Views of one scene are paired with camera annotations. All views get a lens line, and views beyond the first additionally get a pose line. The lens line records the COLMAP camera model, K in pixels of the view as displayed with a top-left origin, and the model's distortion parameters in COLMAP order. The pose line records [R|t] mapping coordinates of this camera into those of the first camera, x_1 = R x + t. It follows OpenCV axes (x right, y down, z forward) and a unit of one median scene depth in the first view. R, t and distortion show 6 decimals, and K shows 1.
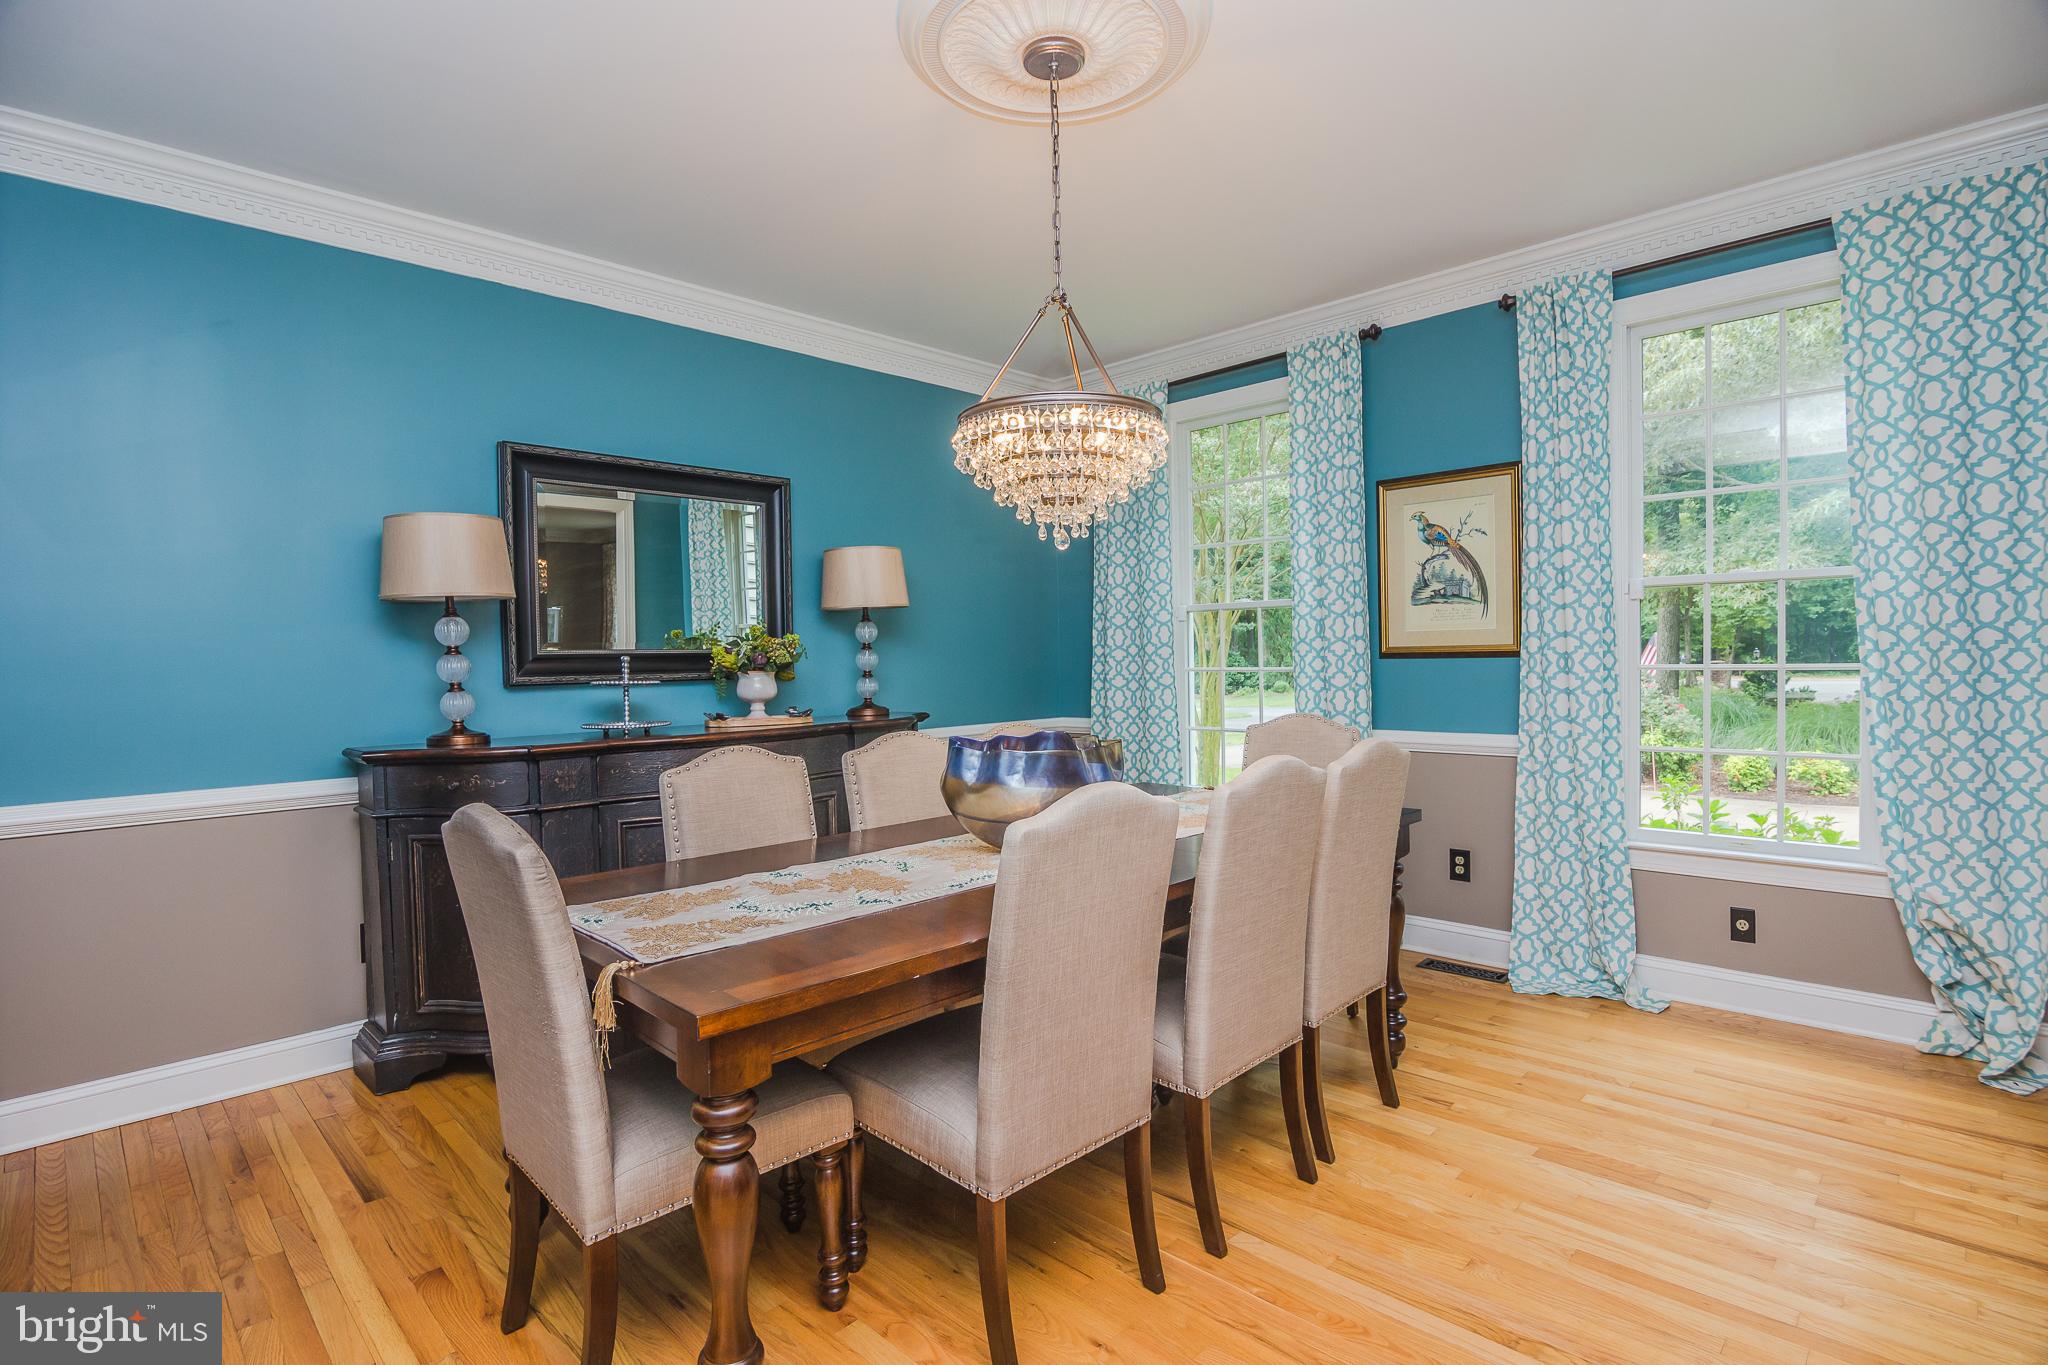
lens RADIAL K [[999.1, 0, 1020.3], [0, 999.1, 694.1], [0, 0, 1]] dist [-0.020462, 0.000319]
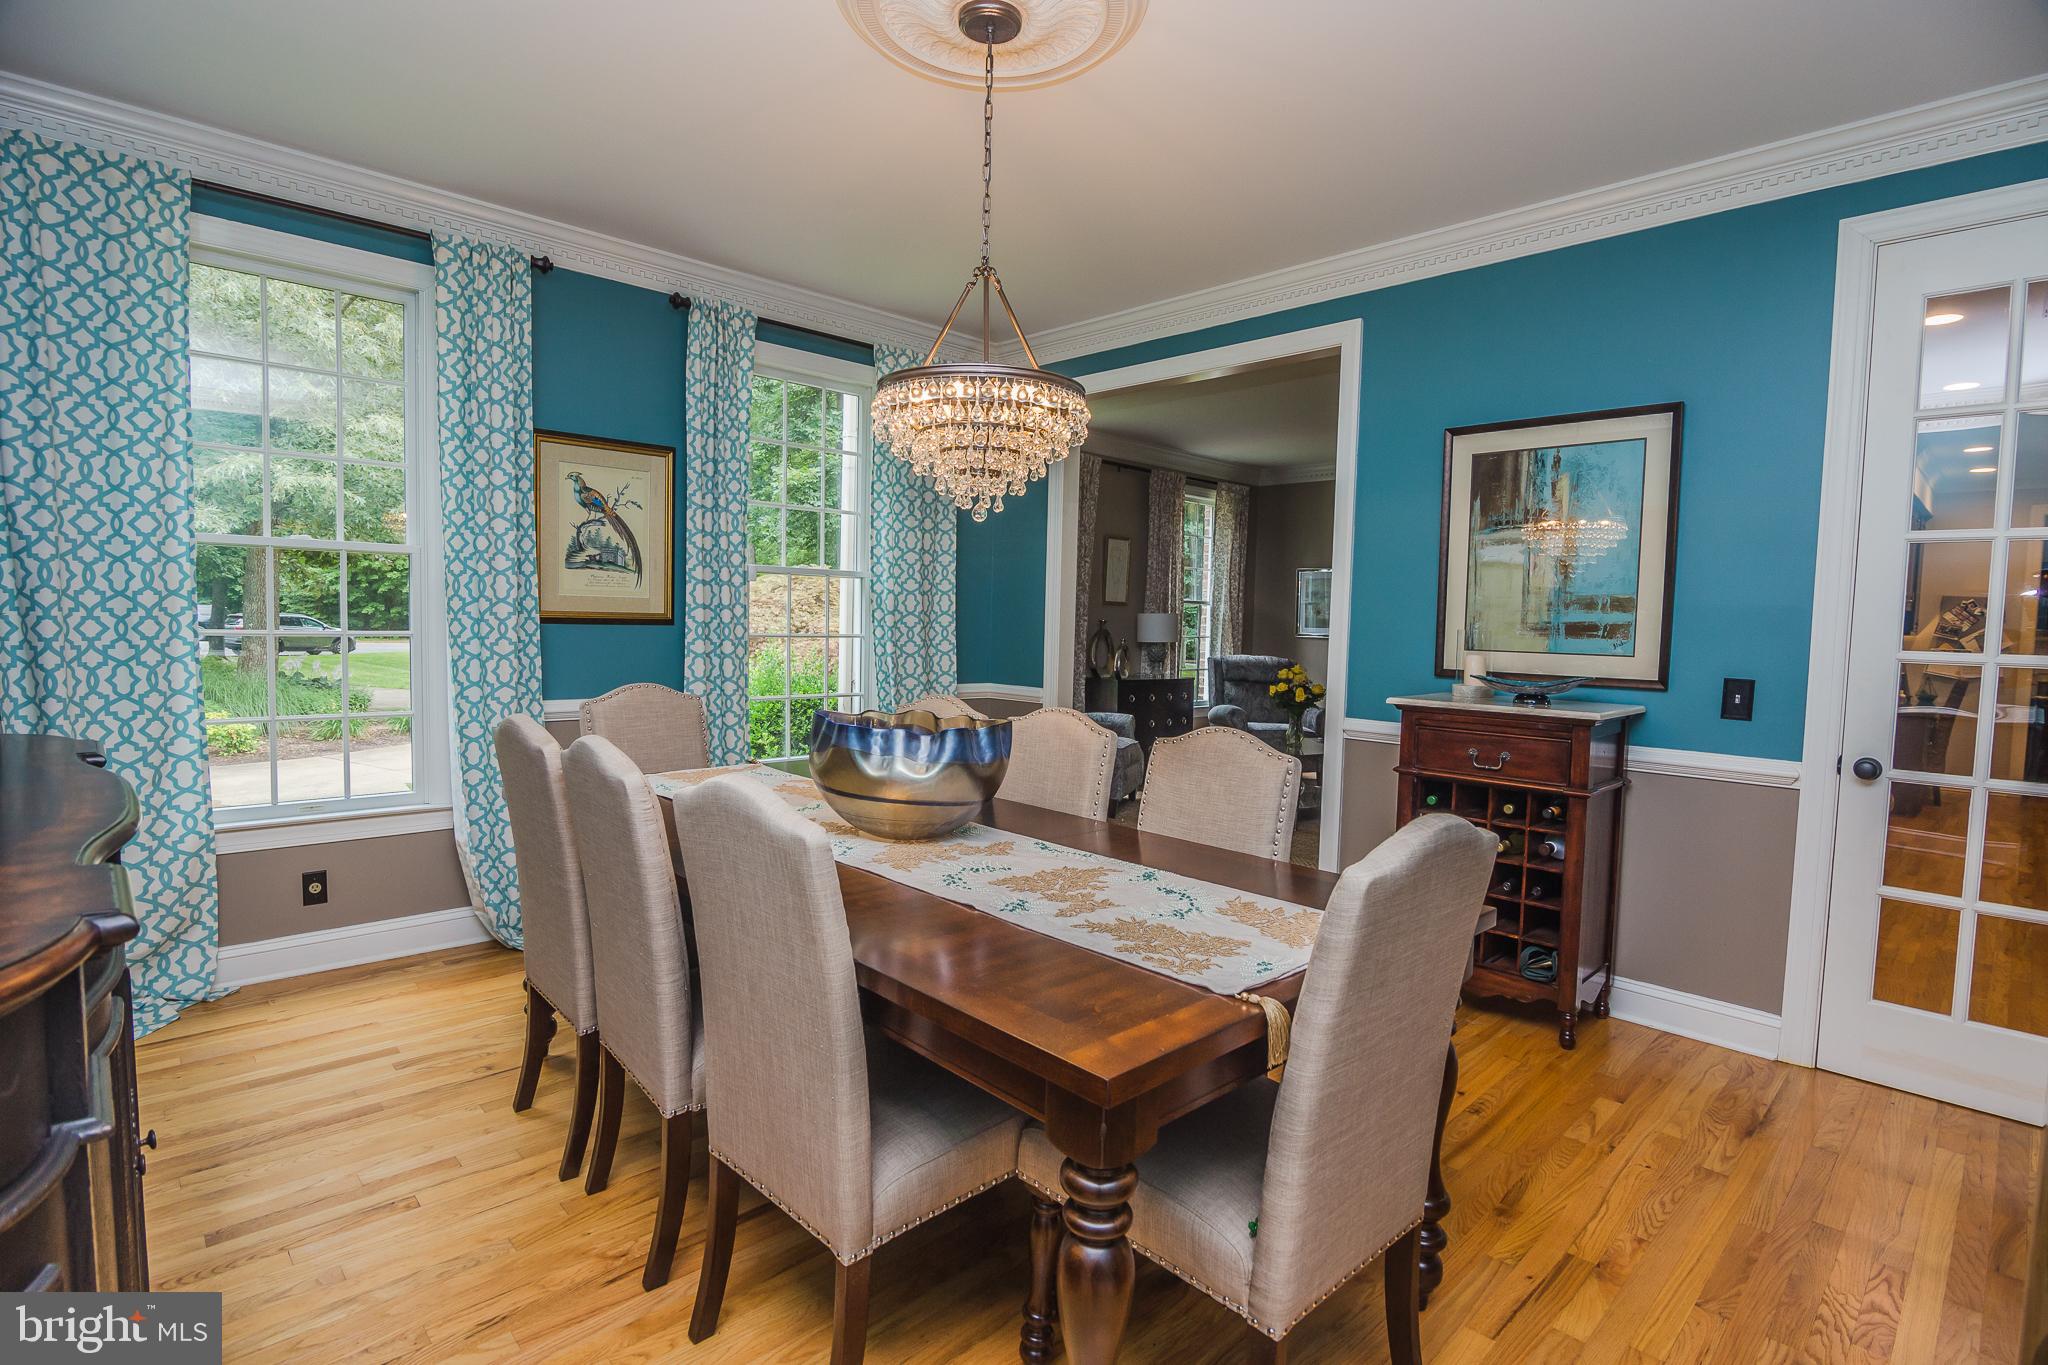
lens RADIAL K [[999.1, 0, 1010.4], [0, 999.1, 684.5], [0, 0, 1]] dist [-0.020462, 0.000319]
pose [[0.018474, -0.043933, 0.998864, -0.558832], [0.019016, 0.998869, 0.043581, -0.011309], [-0.999648, 0.018189, 0.019288, 0.558890]]
